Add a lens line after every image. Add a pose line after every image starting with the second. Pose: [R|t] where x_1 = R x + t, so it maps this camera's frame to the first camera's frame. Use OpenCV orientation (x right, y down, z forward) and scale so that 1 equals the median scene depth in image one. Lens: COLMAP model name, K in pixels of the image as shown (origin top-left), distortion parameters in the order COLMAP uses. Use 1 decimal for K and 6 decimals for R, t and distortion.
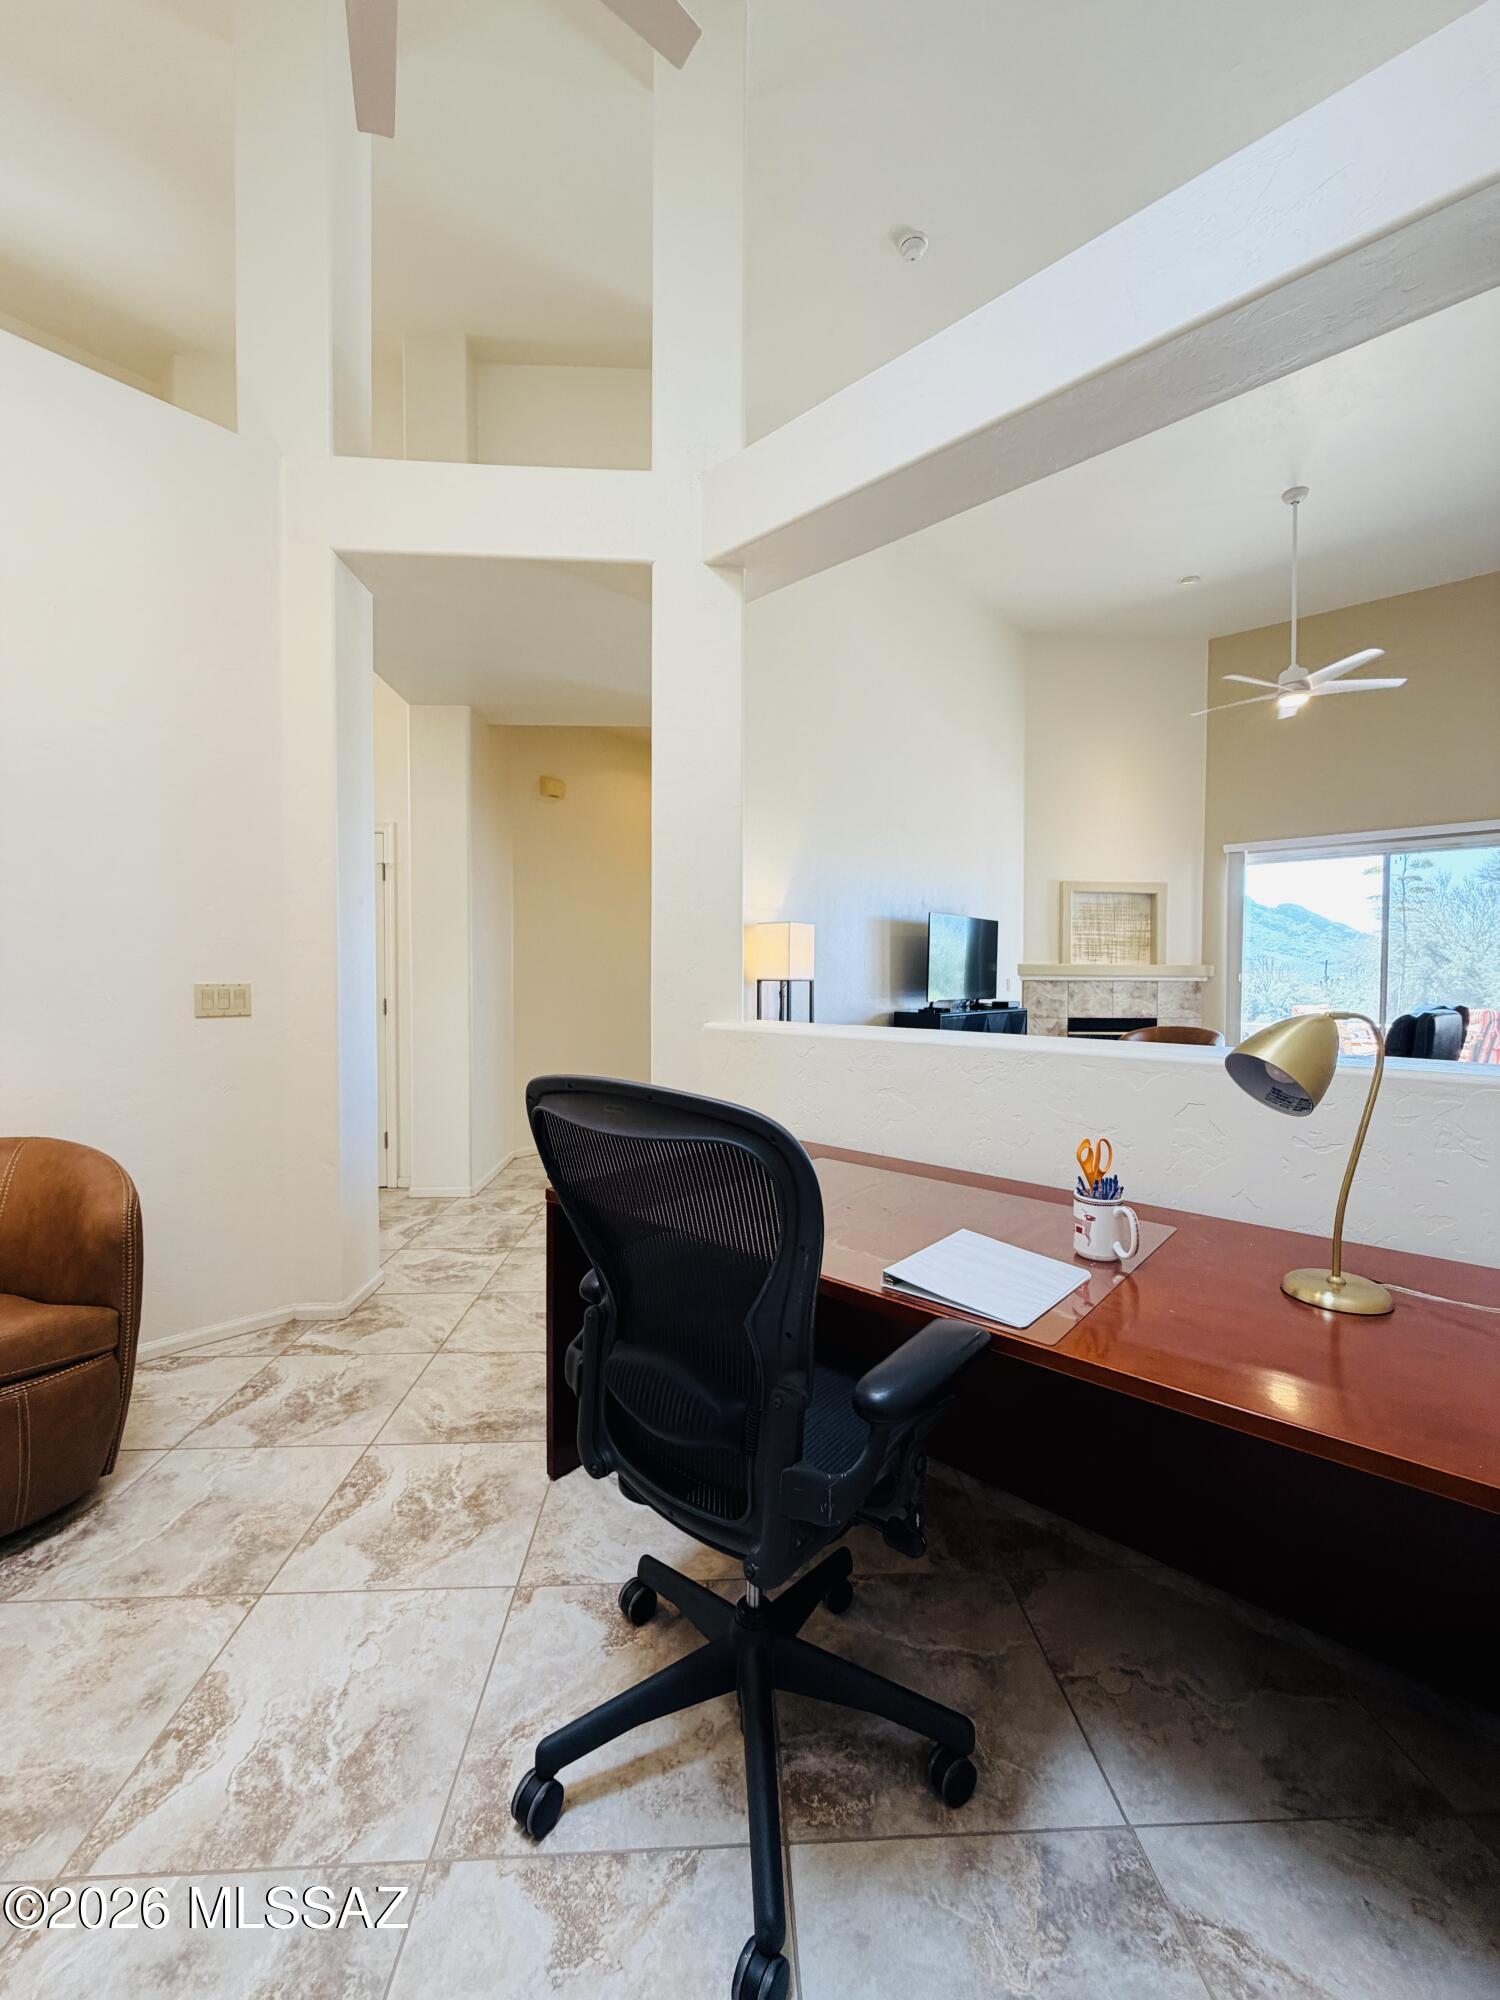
lens RADIAL K [[805.6, 0, 750.0], [0, 805.6, 1000.0], [0, 0, 1]] dist [0.001810, 0.000285]
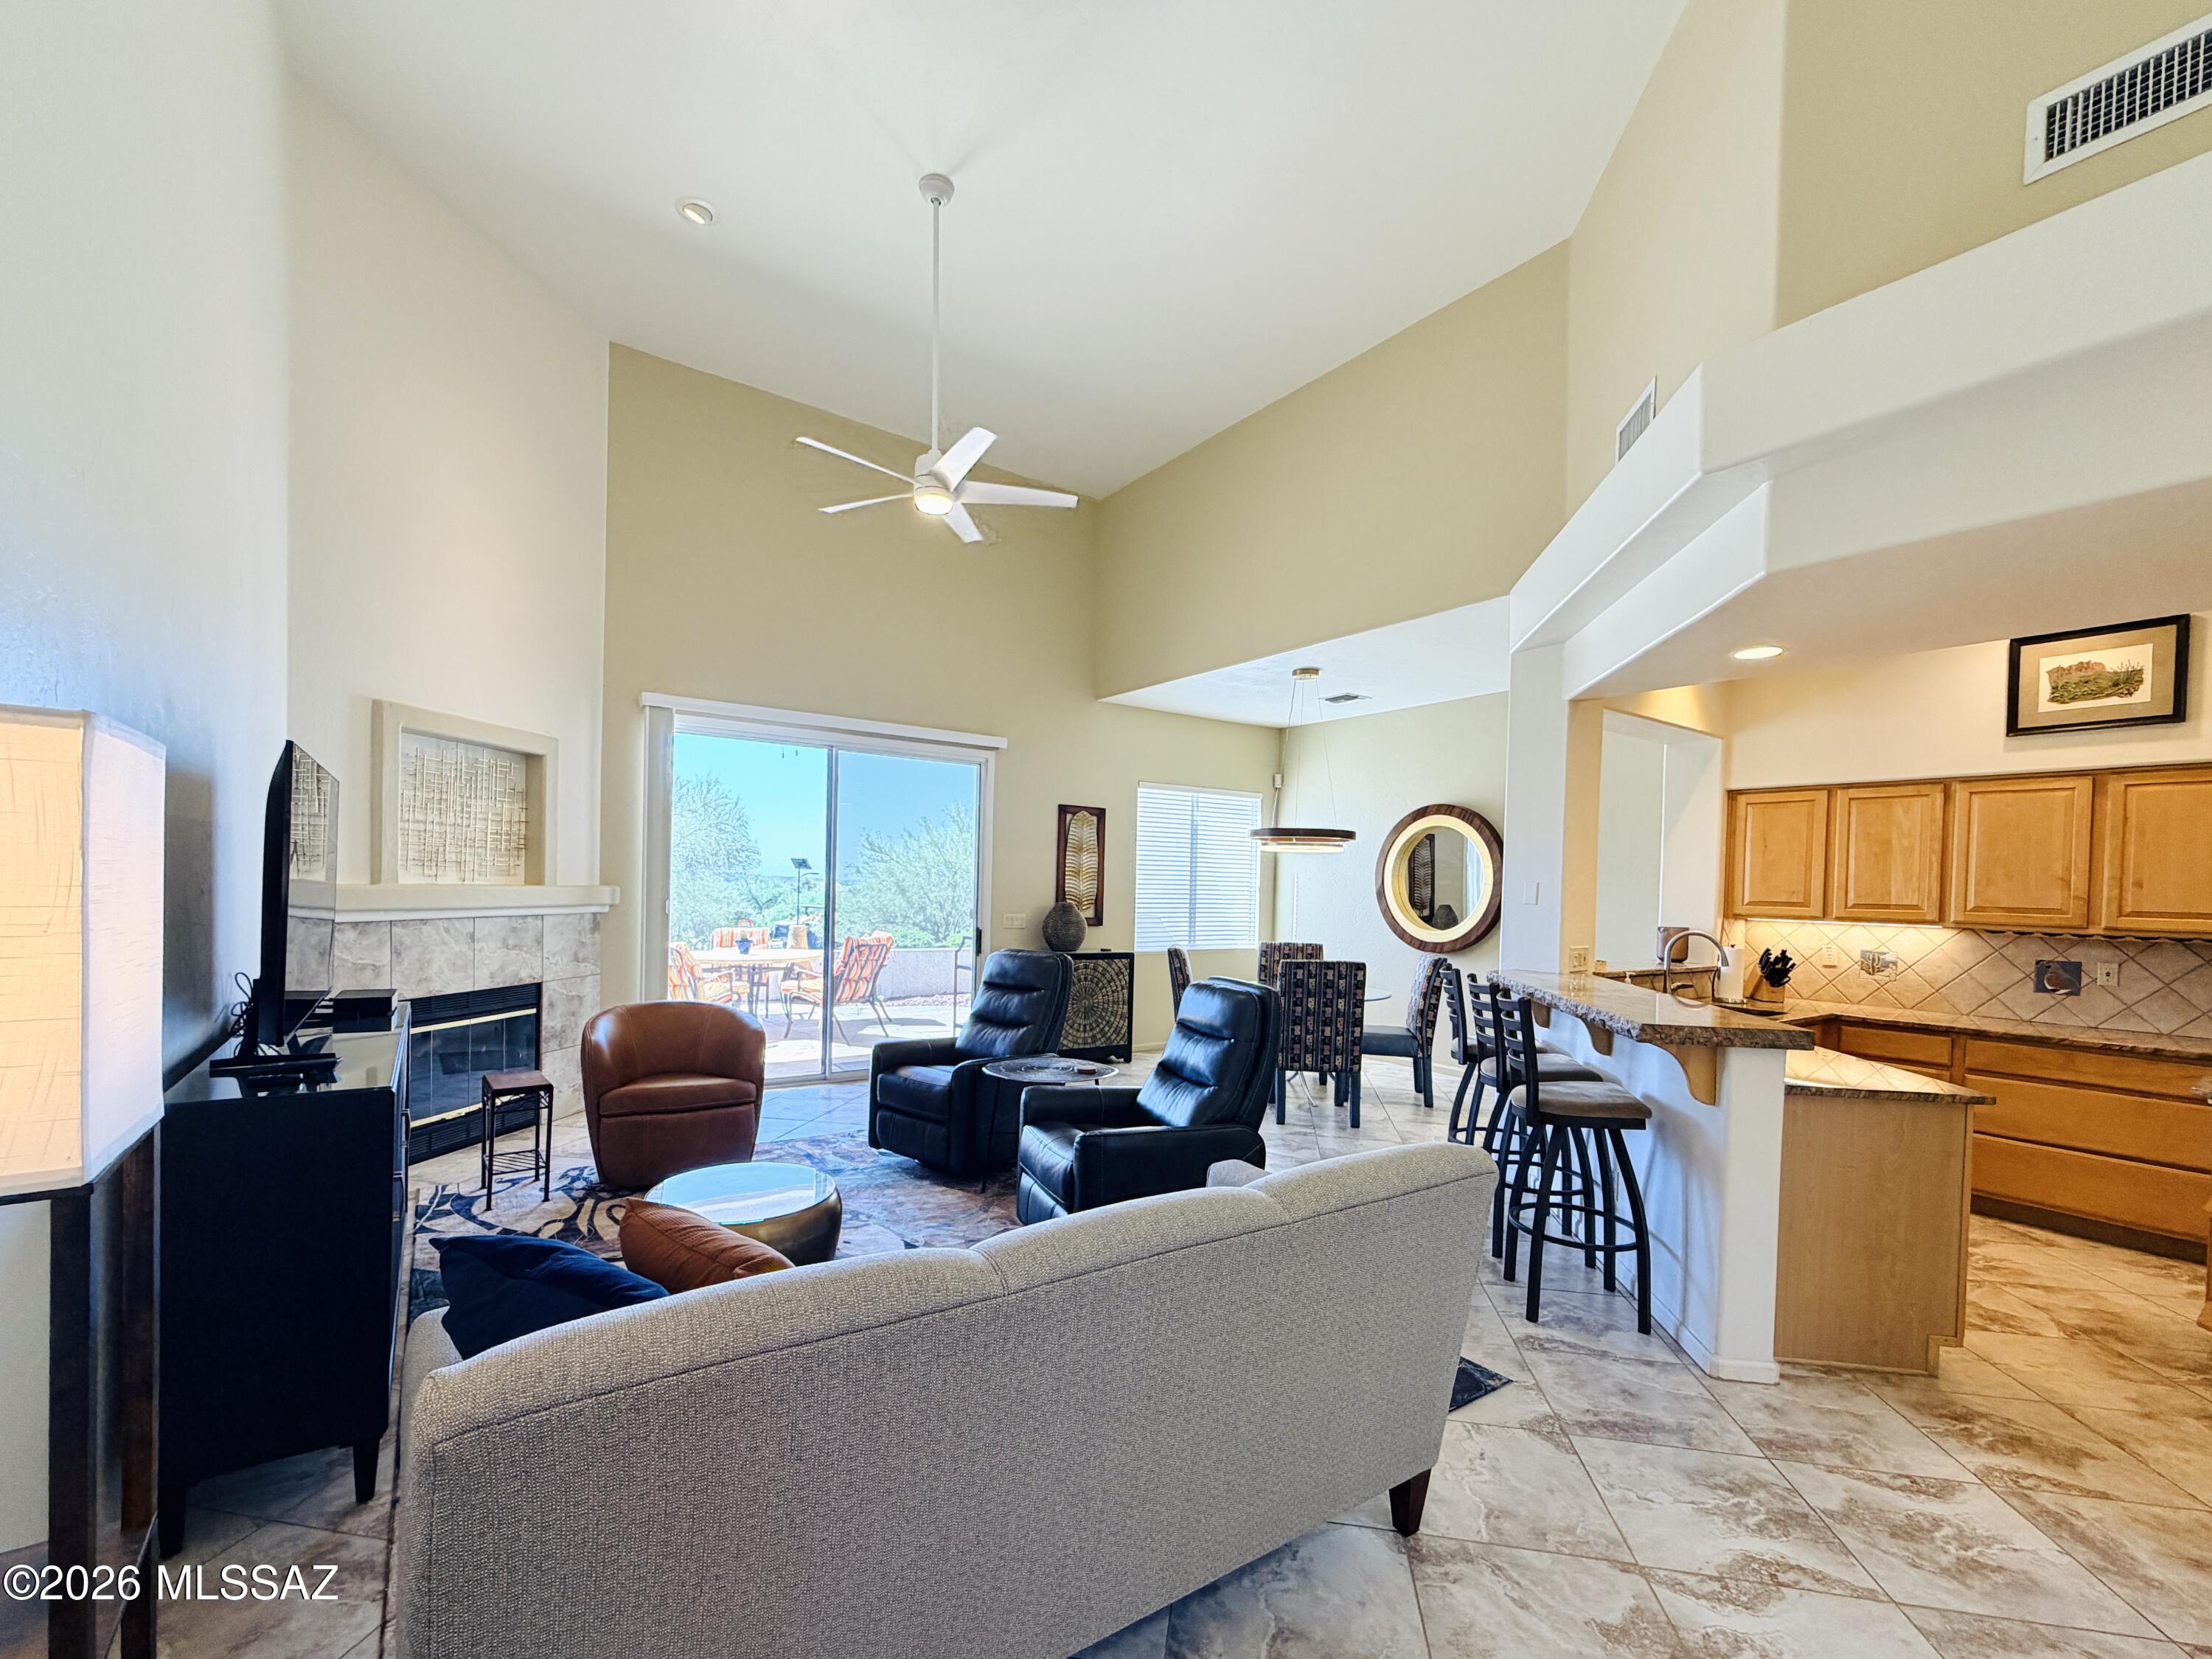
lens RADIAL K [[945.1, 0, 1102.0], [0, 945.1, 899.2], [0, 0, 1]] dist [0.000500, 0.000030]
pose [[0.220331, -0.016245, 0.975290, -0.038501], [0.005138, 0.999867, 0.015494, -0.042181], [-0.975412, 0.001598, 0.220385, 0.487076]]
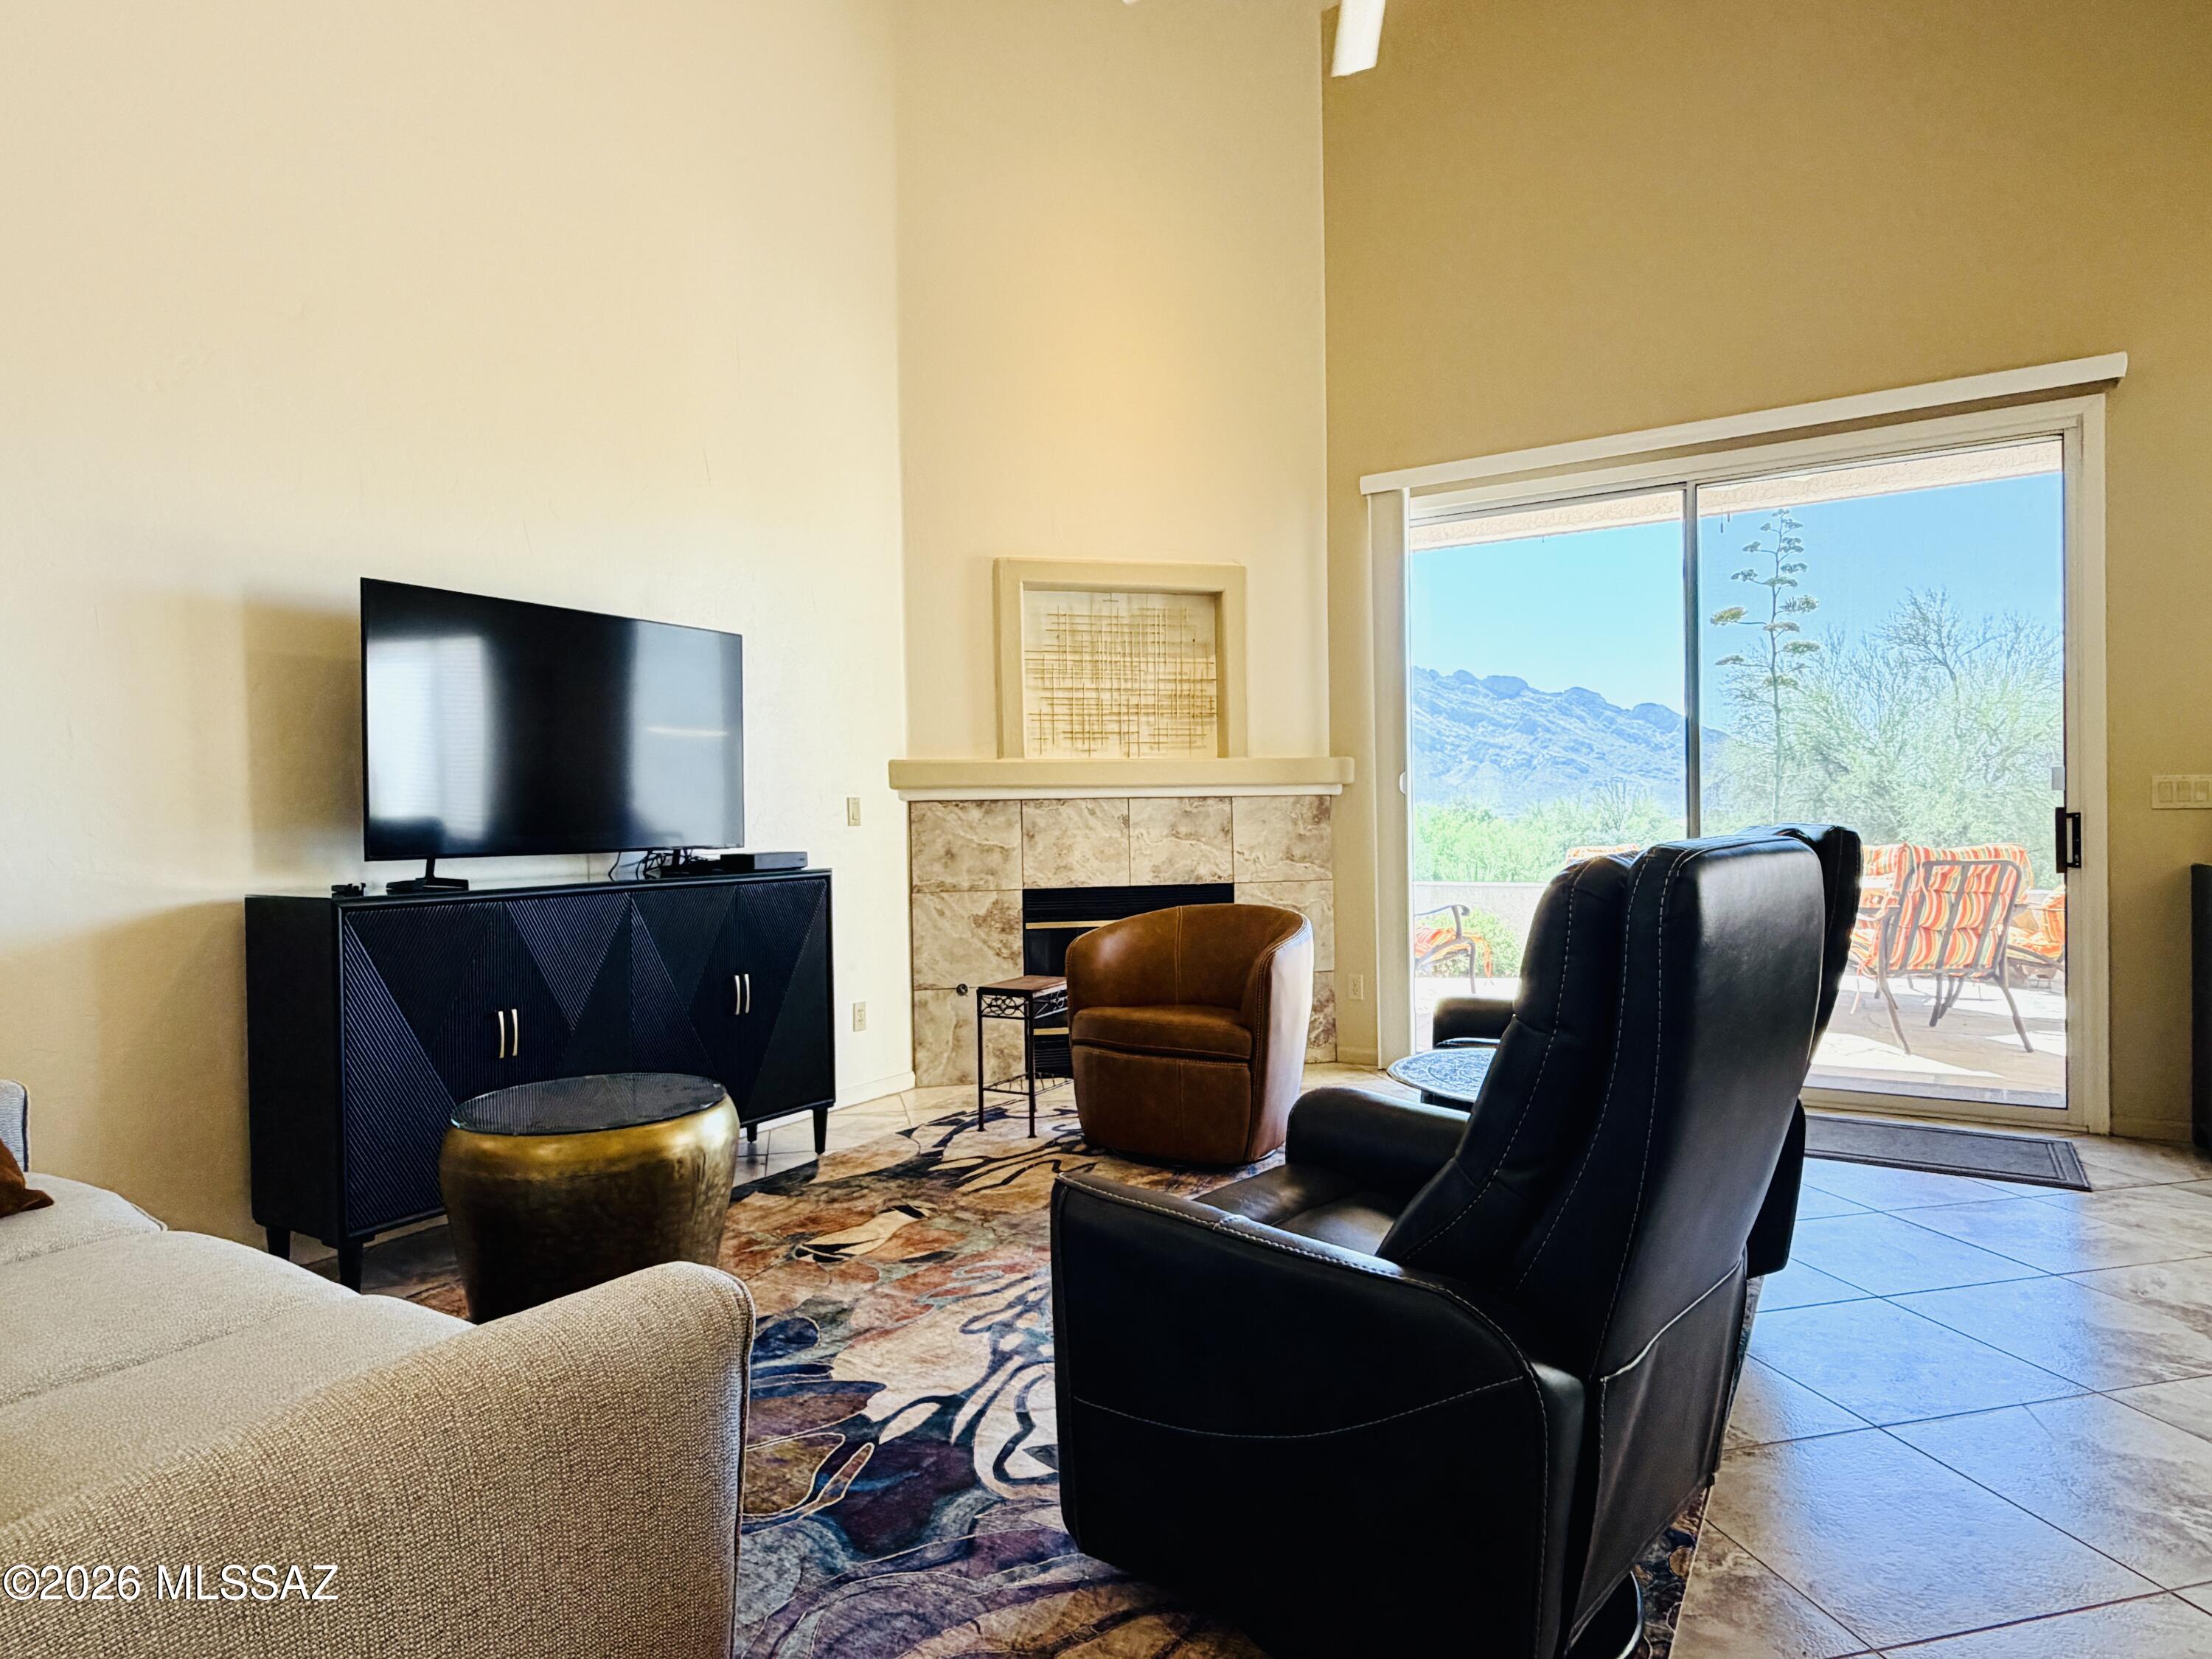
lens RADIAL K [[1264.9, 0, 1109.6], [0, 1264.9, 840.0], [0, 0, 1]] dist [-0.006030, 0.000309]
pose [[0.983561, -0.025737, 0.178734, 0.321984], [0.028785, 0.999481, -0.014484, 0.007470], [-0.178268, 0.019391, 0.983791, 0.354215]]
